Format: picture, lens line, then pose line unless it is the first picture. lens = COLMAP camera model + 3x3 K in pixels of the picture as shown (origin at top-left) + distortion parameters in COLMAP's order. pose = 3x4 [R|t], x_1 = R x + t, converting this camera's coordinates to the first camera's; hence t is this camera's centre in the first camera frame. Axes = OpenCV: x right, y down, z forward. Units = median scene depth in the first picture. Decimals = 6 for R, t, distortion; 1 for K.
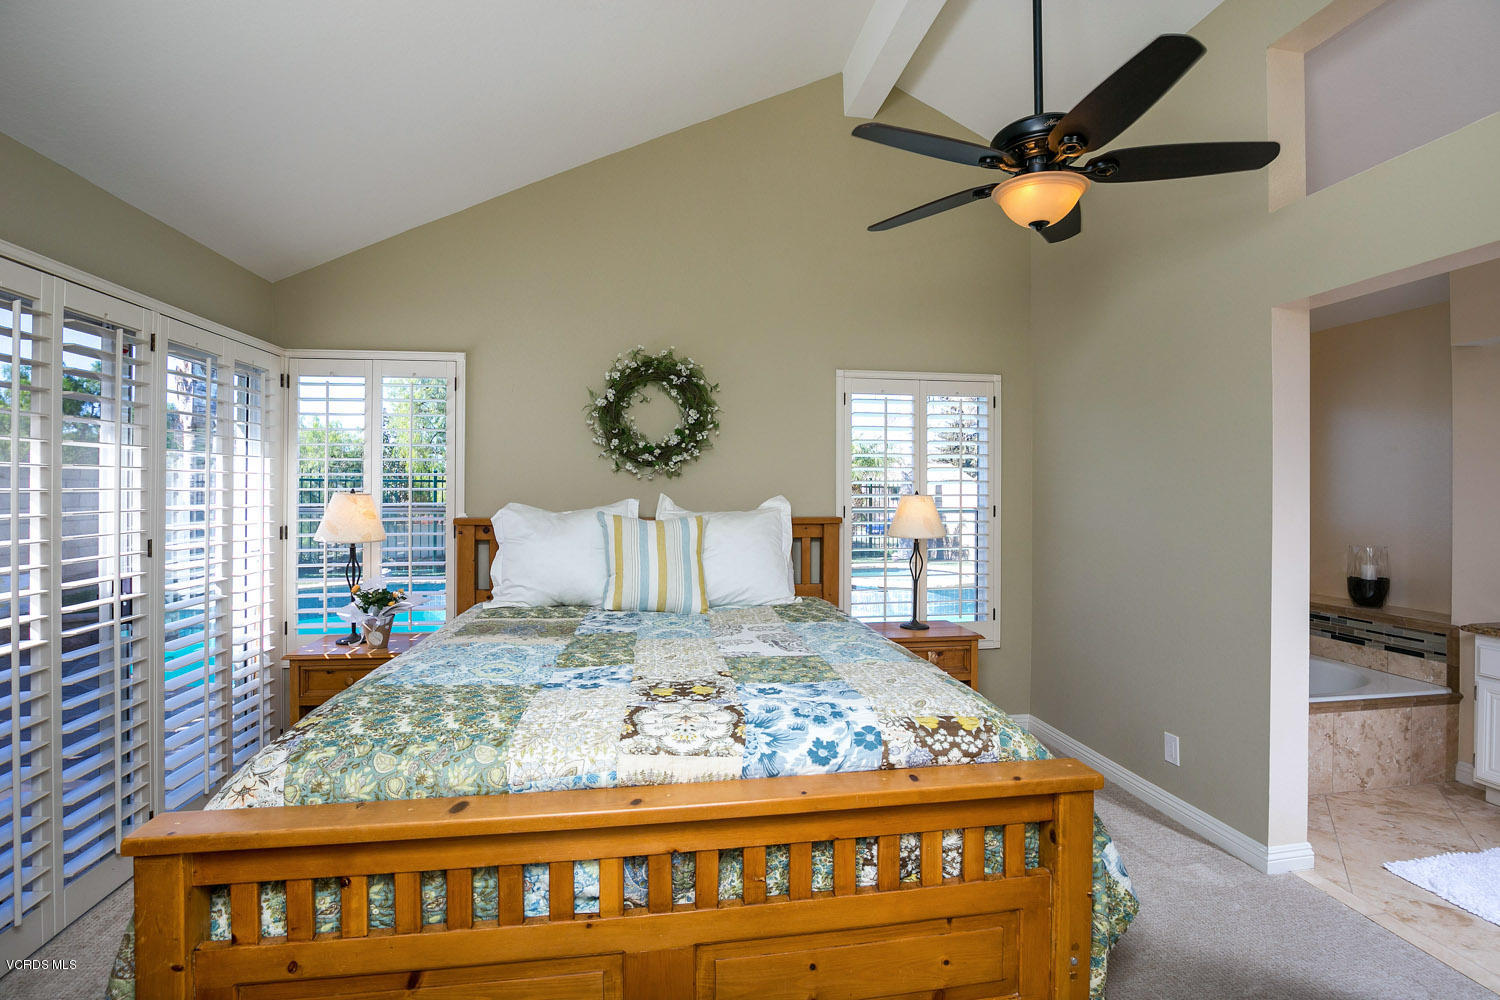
lens RADIAL K [[697.3, 0, 750.0], [0, 697.3, 500.0], [0, 0, 1]] dist [-0.012595, 0.000477]
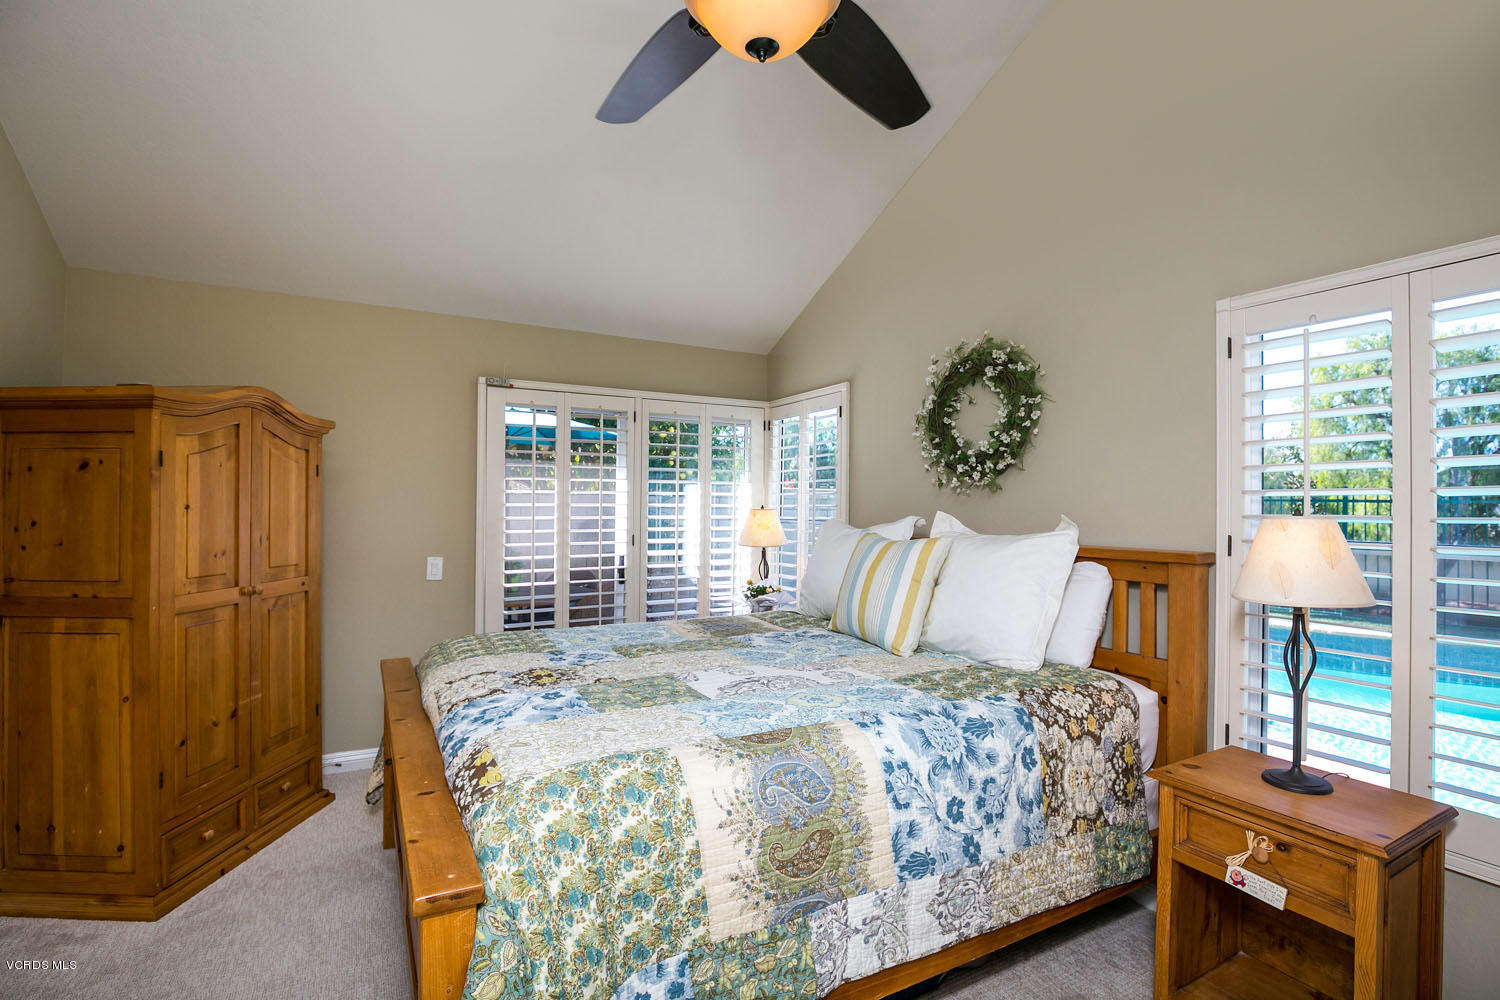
lens RADIAL K [[697.3, 0, 750.0], [0, 697.3, 500.0], [0, 0, 1]] dist [-0.012595, 0.000477]
pose [[0.347677, -0.007716, -0.937583, 0.603100], [-0.018094, 0.999725, -0.014937, -0.004605], [0.937440, 0.022157, 0.347442, 0.494236]]
